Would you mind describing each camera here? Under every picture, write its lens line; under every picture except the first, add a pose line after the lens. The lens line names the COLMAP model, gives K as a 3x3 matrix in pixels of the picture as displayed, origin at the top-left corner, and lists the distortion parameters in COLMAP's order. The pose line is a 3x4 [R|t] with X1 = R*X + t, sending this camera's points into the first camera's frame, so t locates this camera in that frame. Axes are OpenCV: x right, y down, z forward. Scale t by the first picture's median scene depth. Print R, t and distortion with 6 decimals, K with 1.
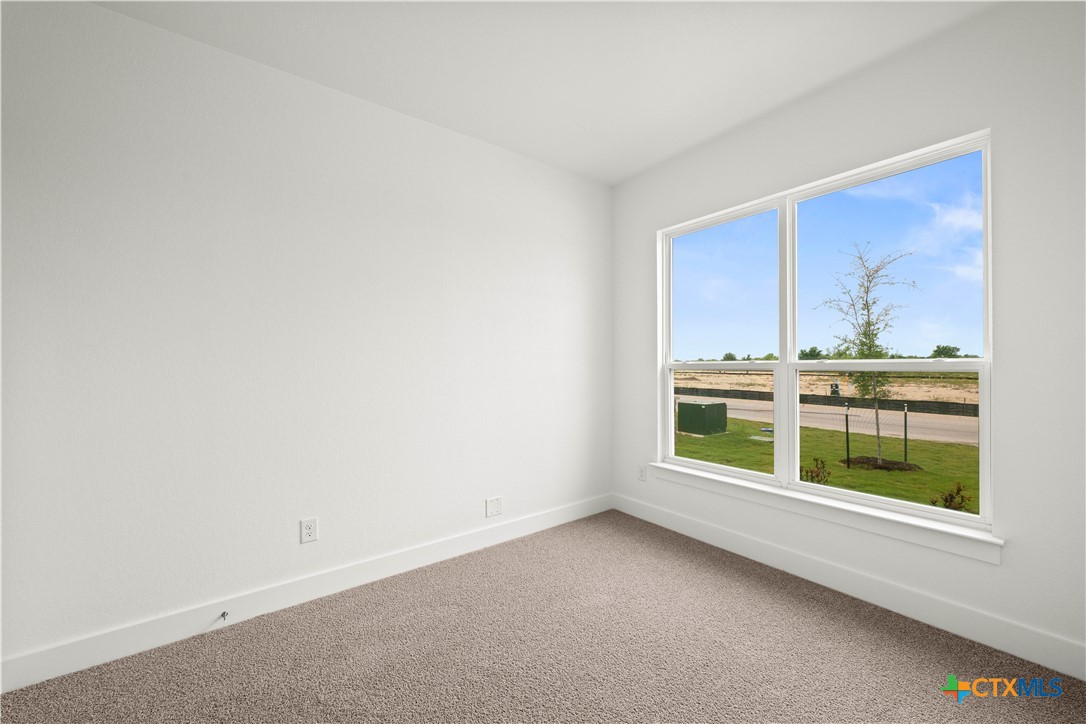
lens RADIAL K [[426.2, 0, 535.9], [0, 426.2, 358.9], [0, 0, 1]] dist [0.002265, 0.000317]
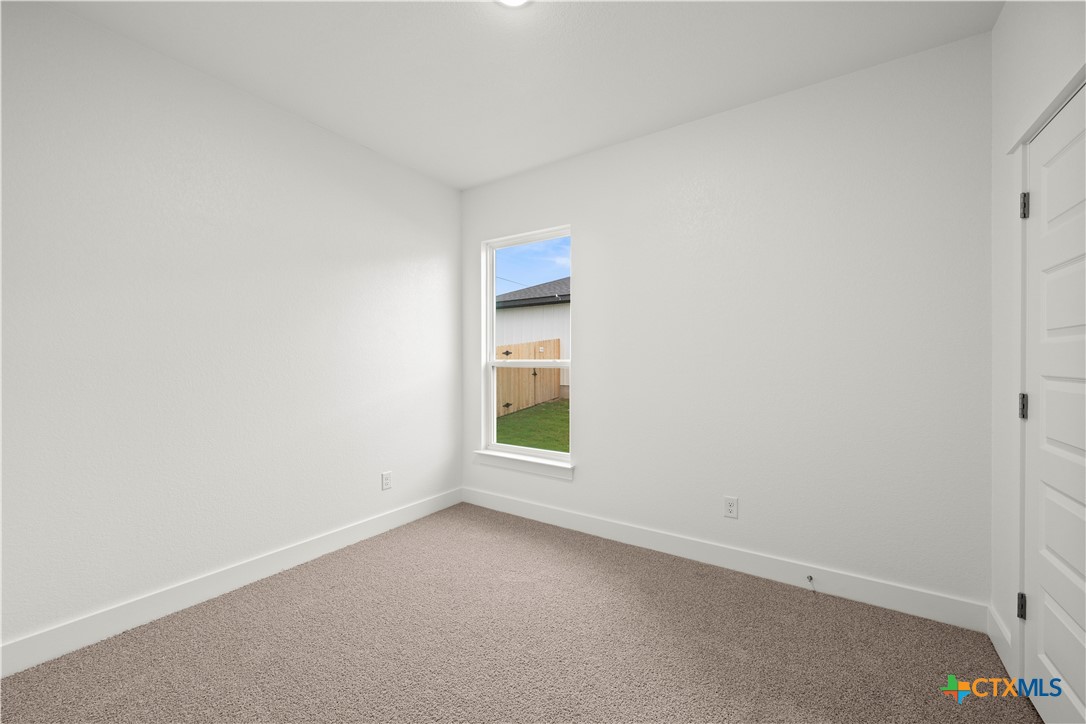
lens RADIAL K [[426.2, 0, 539.5], [0, 426.2, 357.0], [0, 0, 1]] dist [0.002265, 0.000317]
pose [[0.949497, 0.006981, 0.313699, 0.078341], [-0.007612, 0.999971, 0.000788, -0.002262], [-0.313684, -0.003136, 0.949522, -0.105903]]
